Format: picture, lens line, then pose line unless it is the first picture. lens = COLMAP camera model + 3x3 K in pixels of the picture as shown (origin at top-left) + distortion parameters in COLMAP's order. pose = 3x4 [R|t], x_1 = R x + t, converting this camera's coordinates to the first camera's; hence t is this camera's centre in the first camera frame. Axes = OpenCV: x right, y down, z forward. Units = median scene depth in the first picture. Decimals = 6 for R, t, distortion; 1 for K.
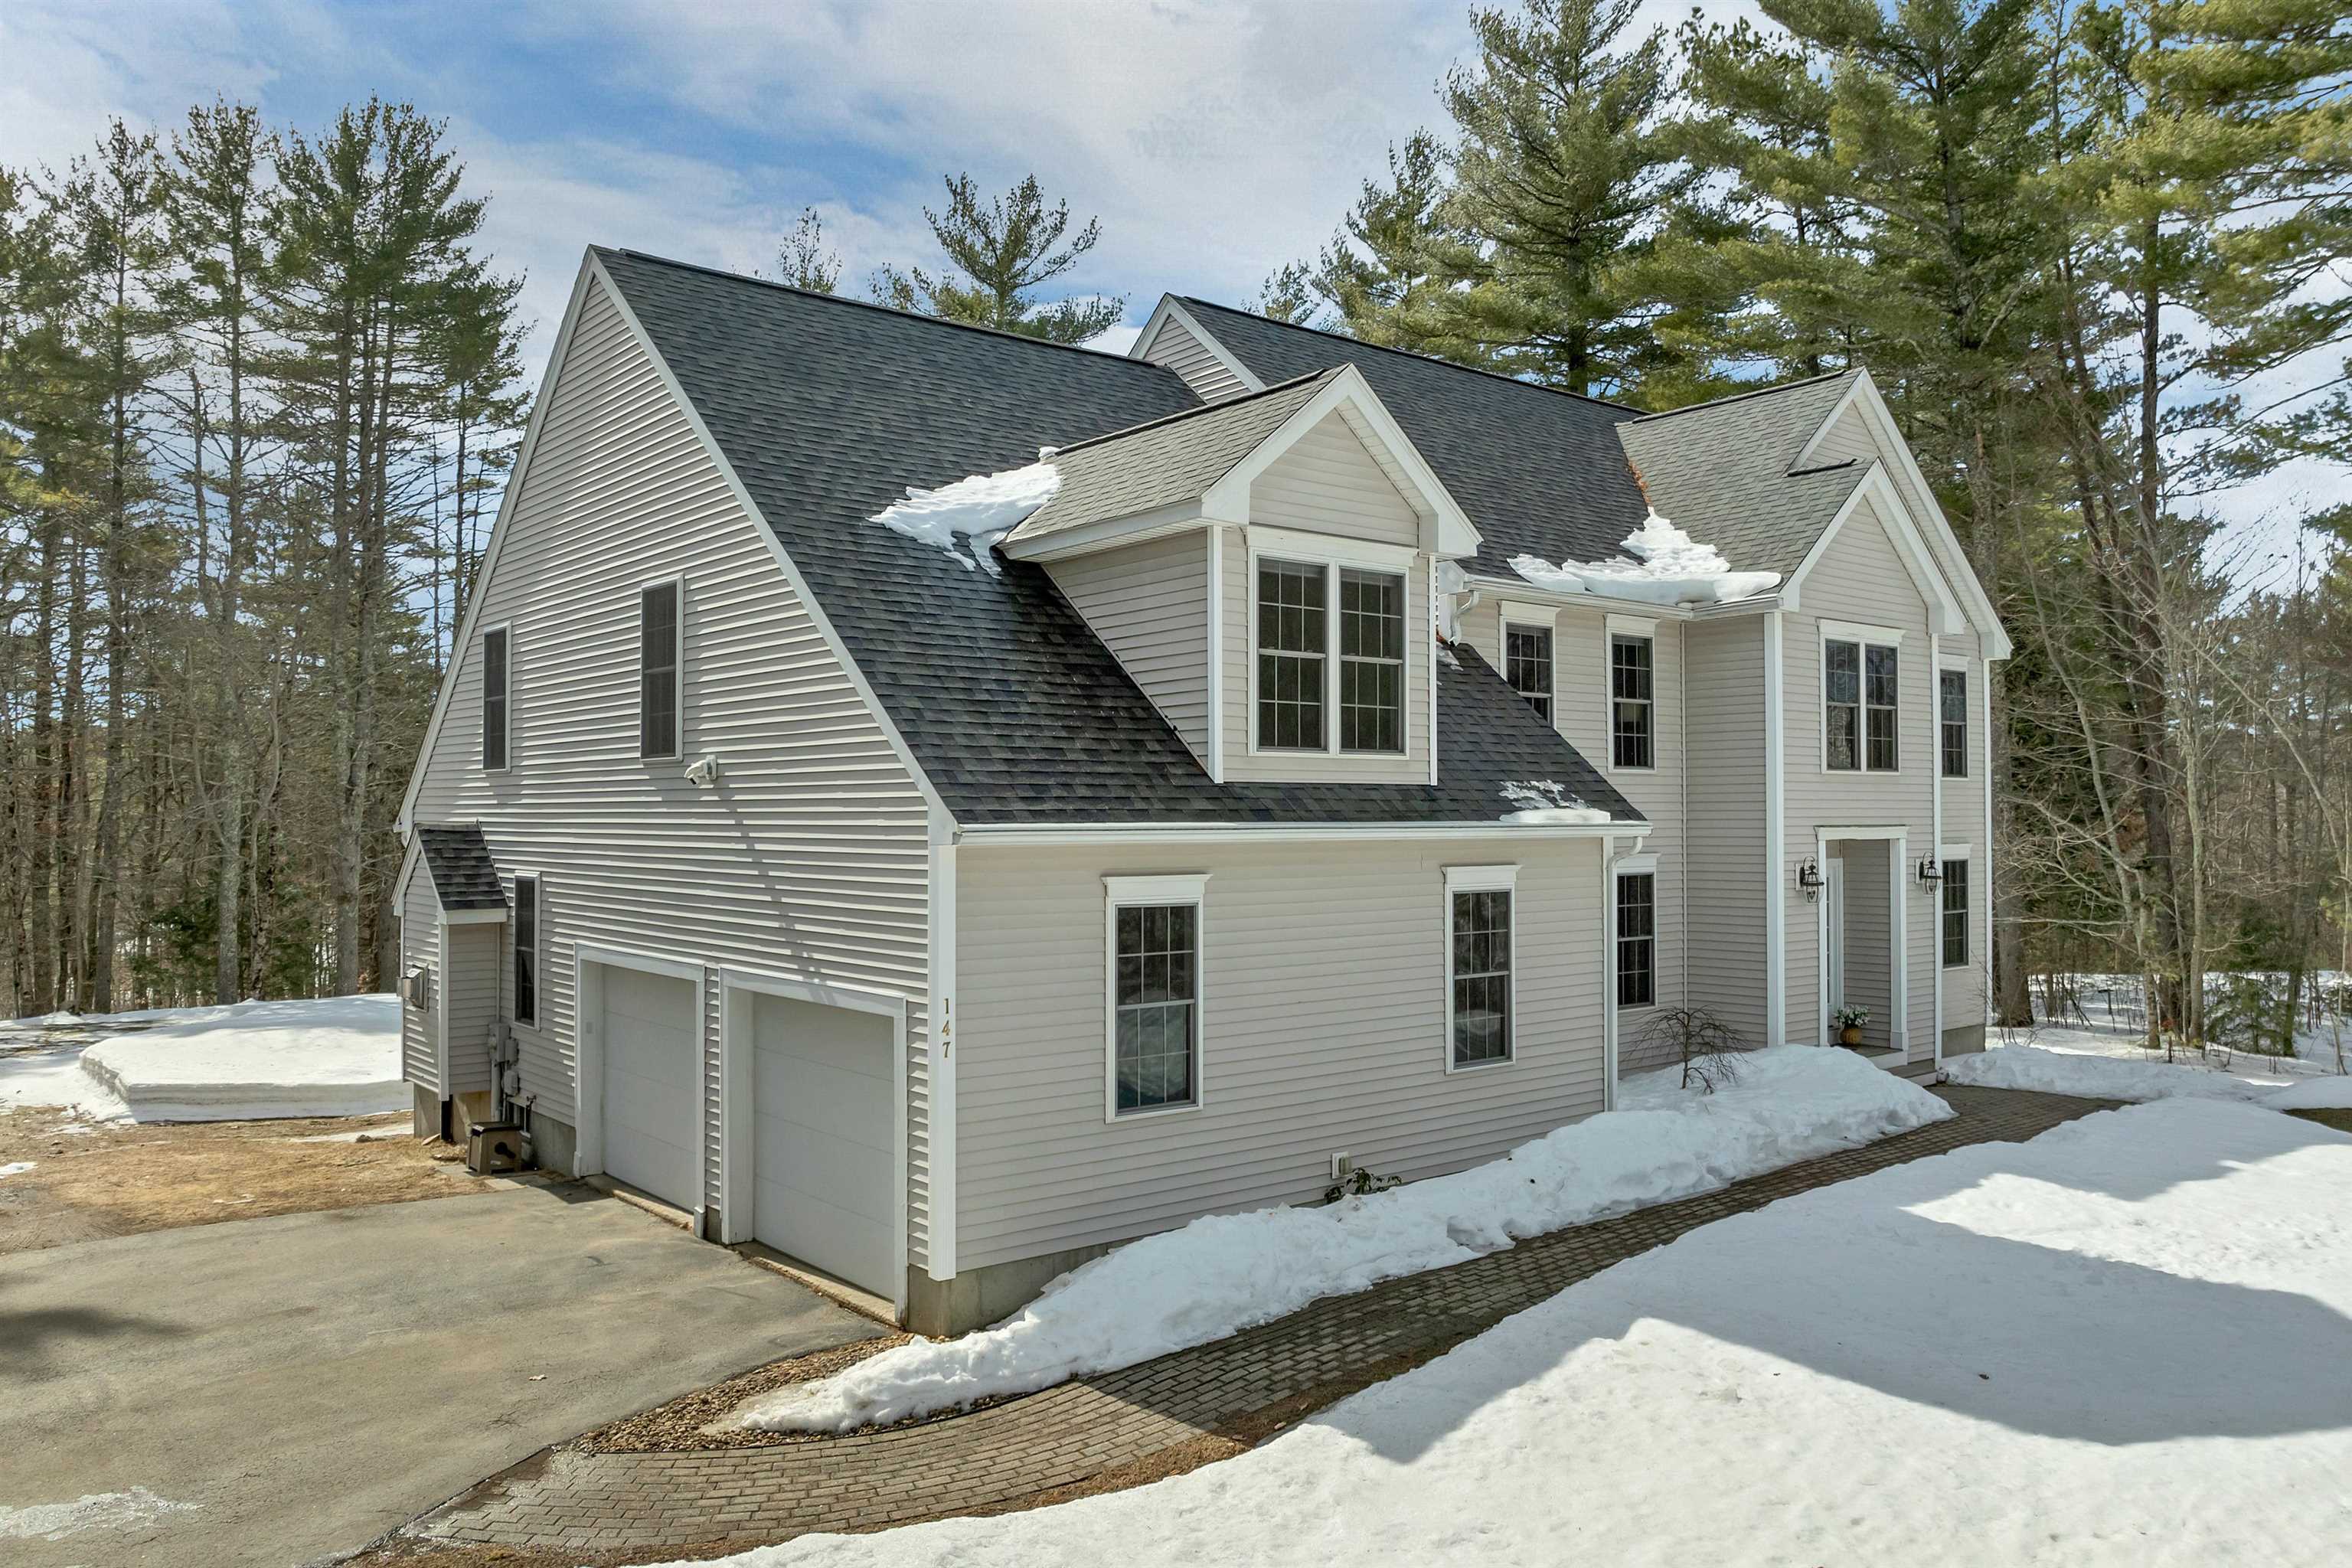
lens RADIAL K [[1707.2, 0, 1176.0], [0, 1707.2, 784.0], [0, 0, 1]] dist [-0.003596, -0.102461]
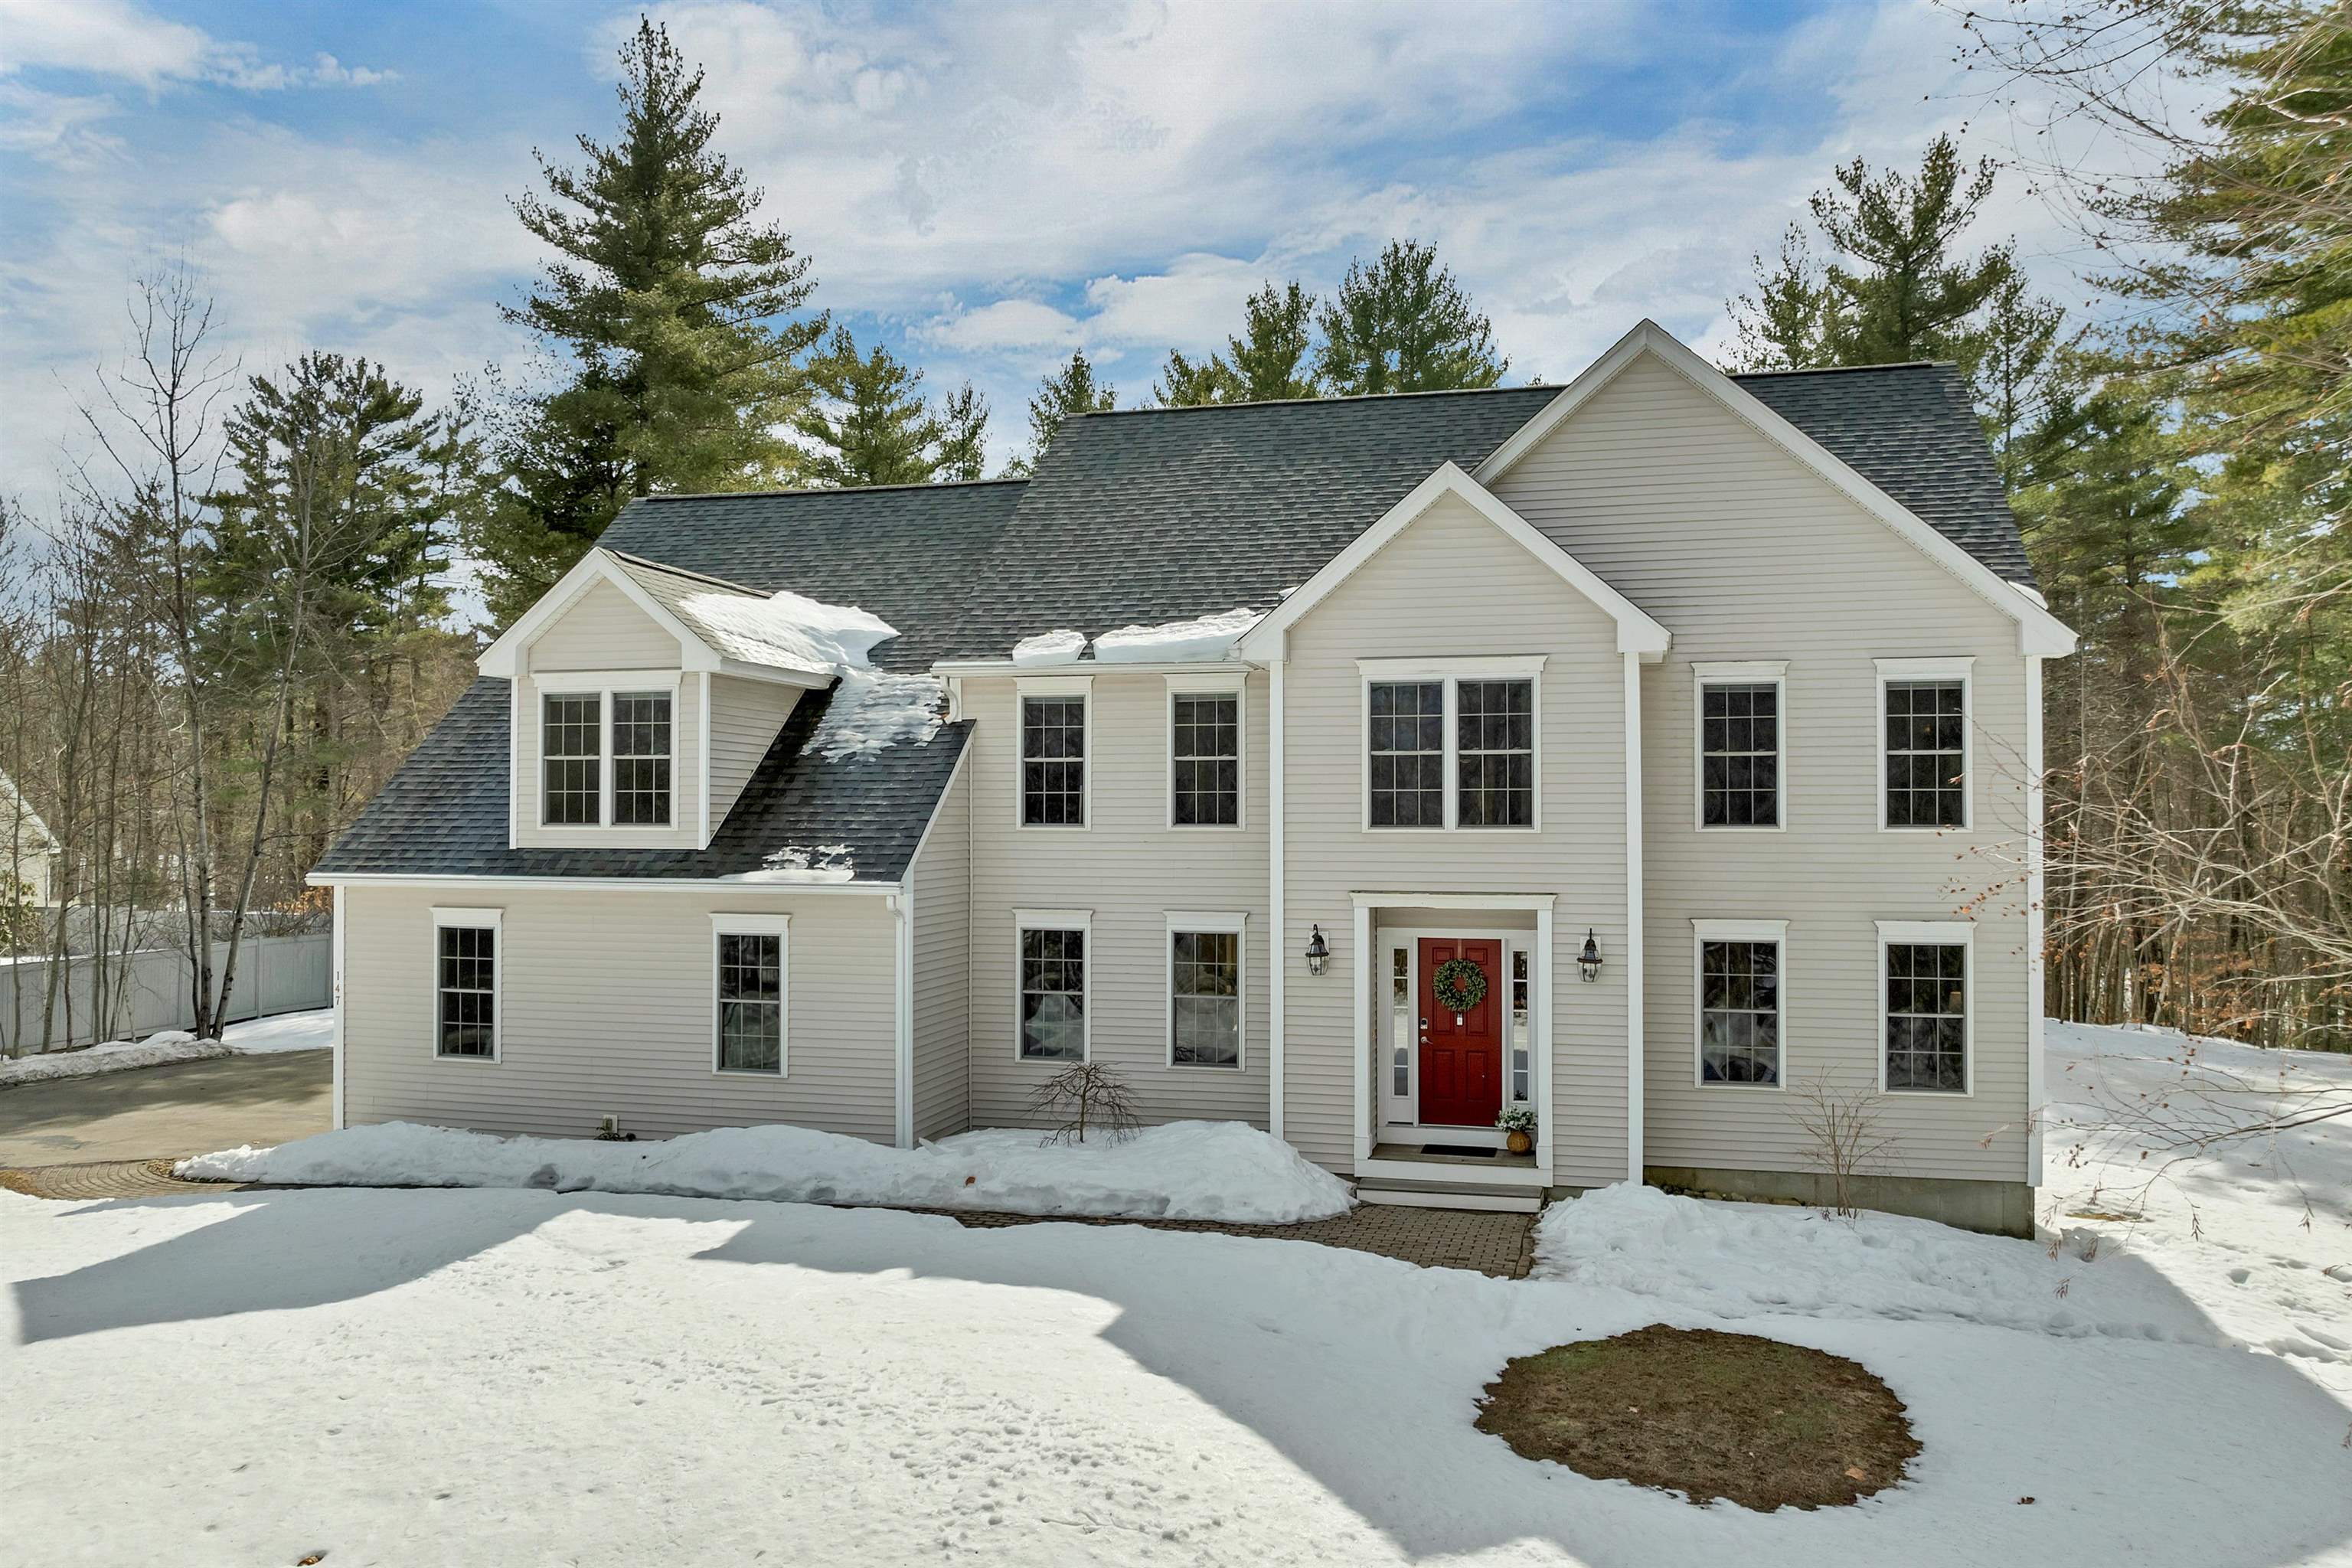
lens RADIAL K [[1700.5, 0, 1176.0], [0, 1700.5, 784.0], [0, 0, 1]] dist [-0.043408, 0.009840]
pose [[0.586874, -0.013007, -0.809574, 1.422079], [0.010525, 0.999909, -0.008436, -0.034934], [0.809610, -0.003570, 0.586957, 0.543292]]
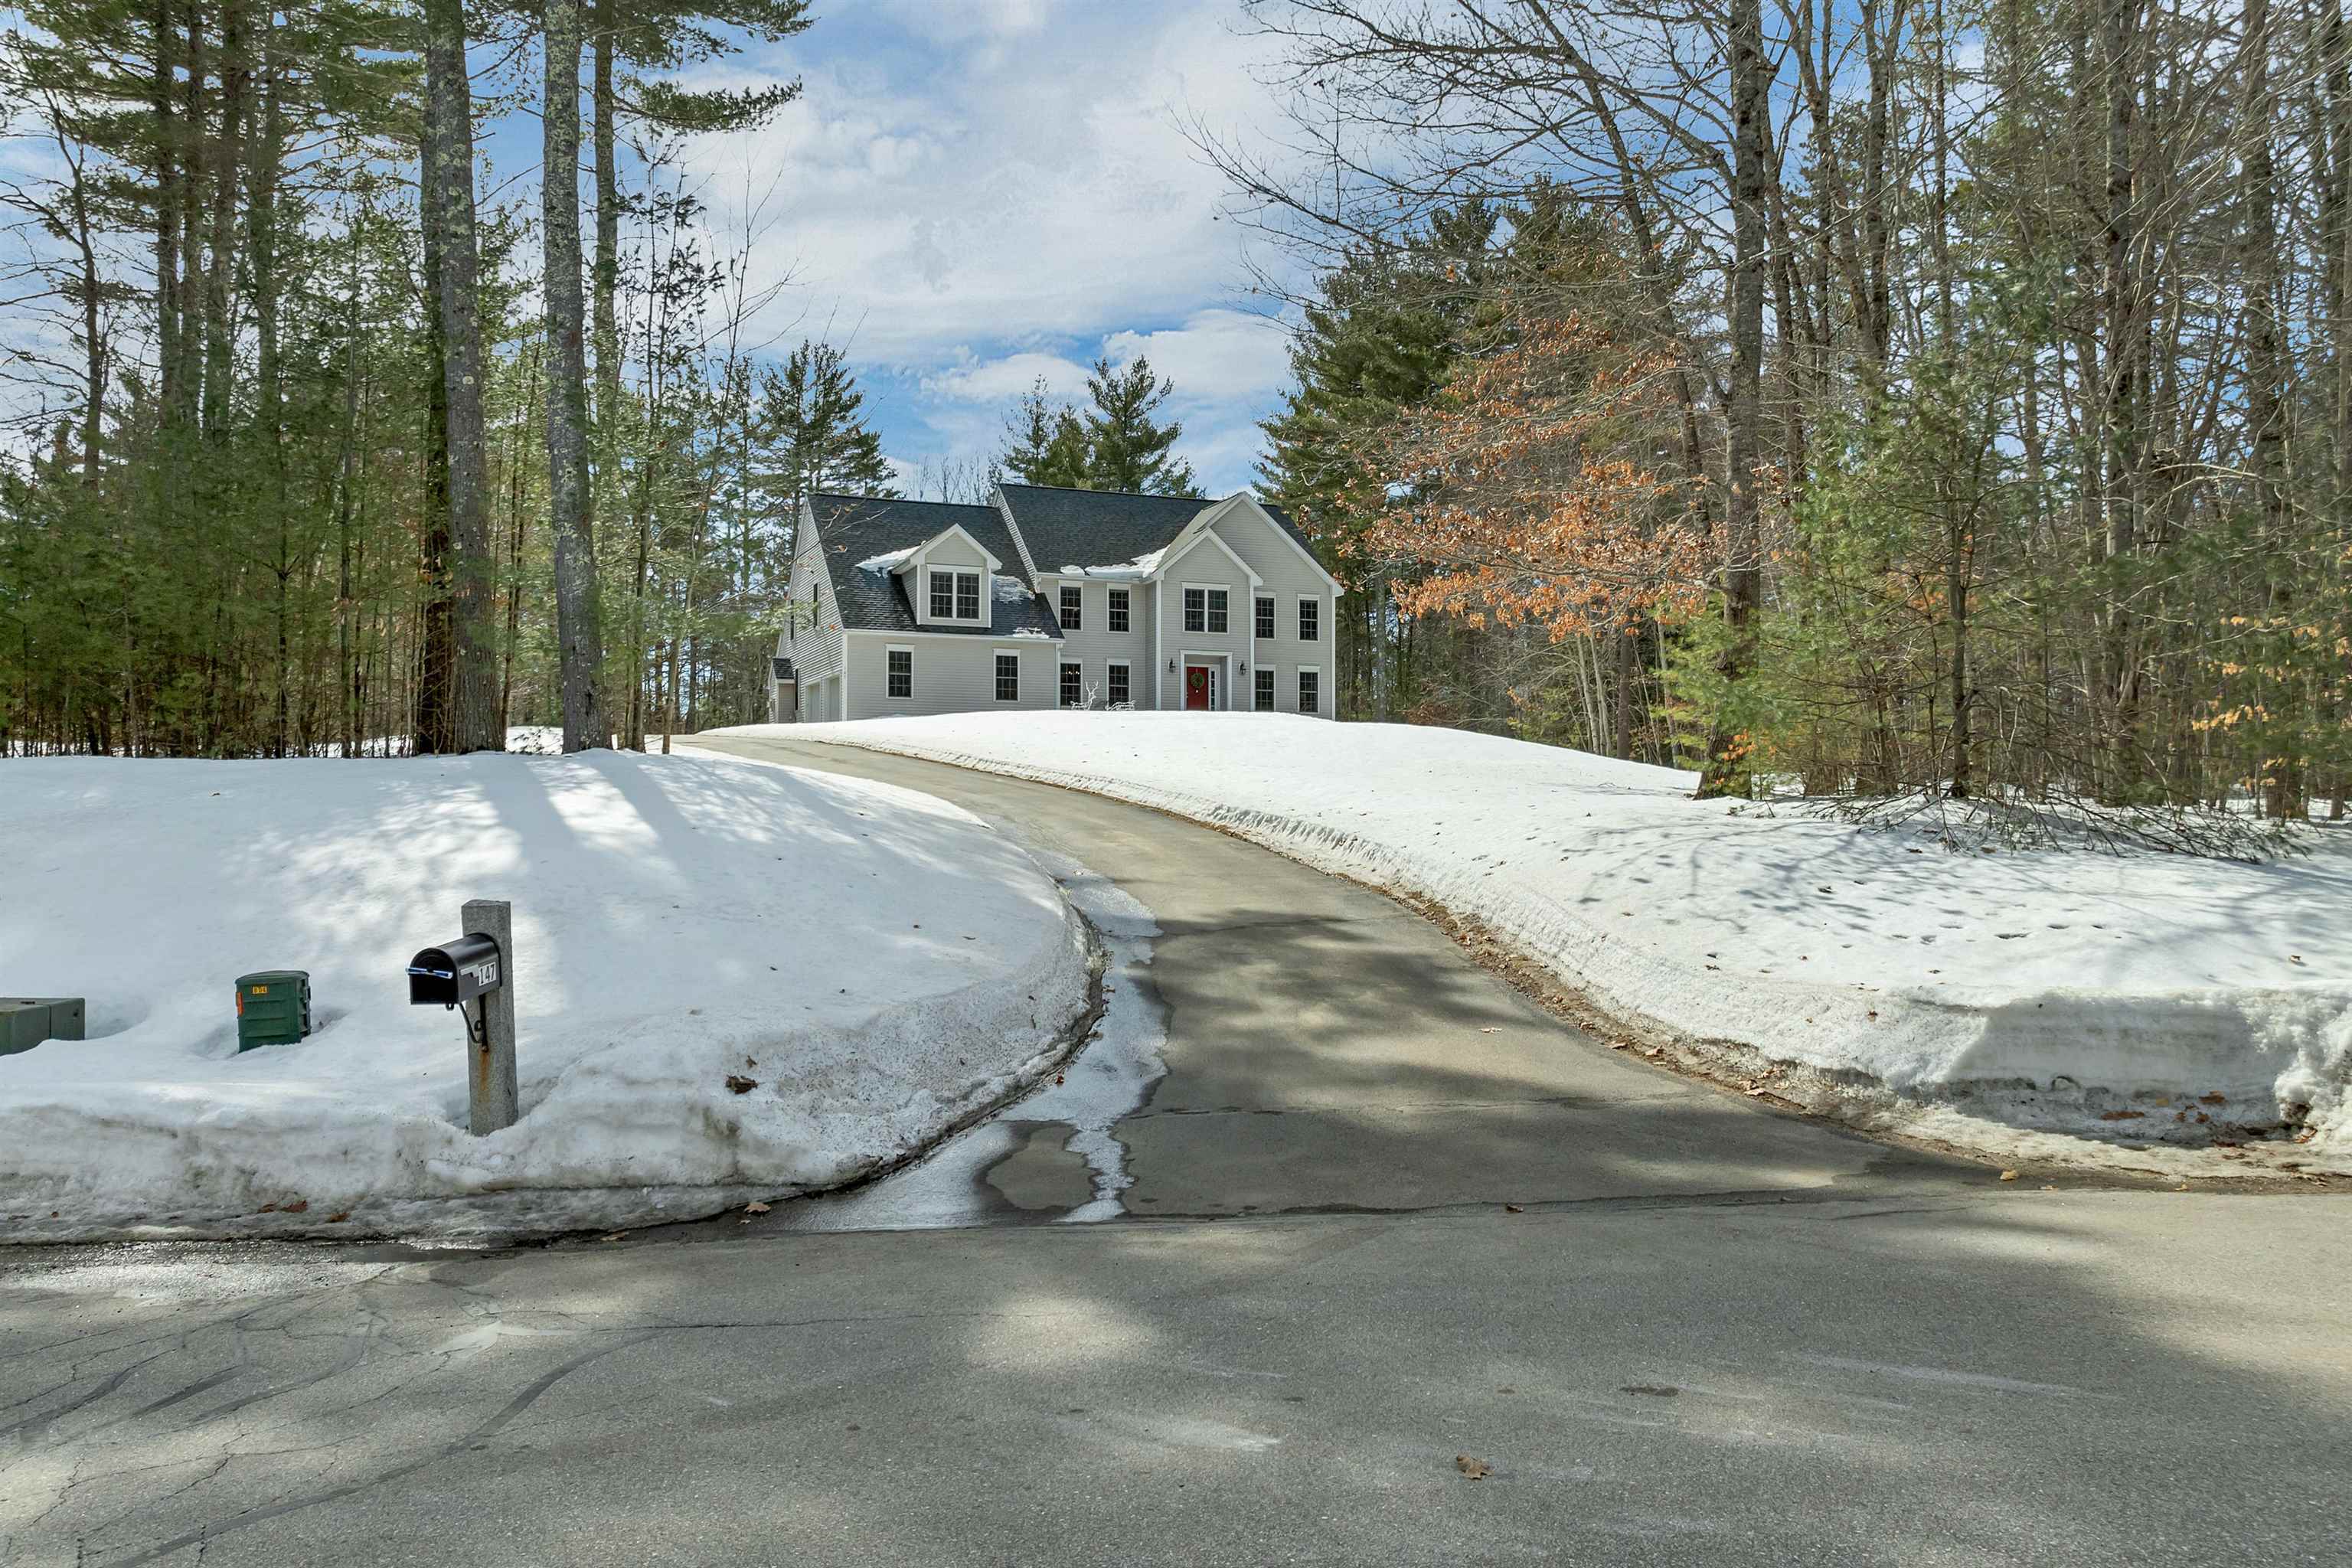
lens RADIAL K [[1700.5, 0, 1176.0], [0, 1700.5, 784.0], [0, 0, 1]] dist [-0.043408, 0.009840]
pose [[0.959191, 0.000668, -0.282758, 1.682097], [-0.000601, 1.000000, 0.000325, 0.362378], [0.282758, -0.000142, 0.959191, -2.645518]]
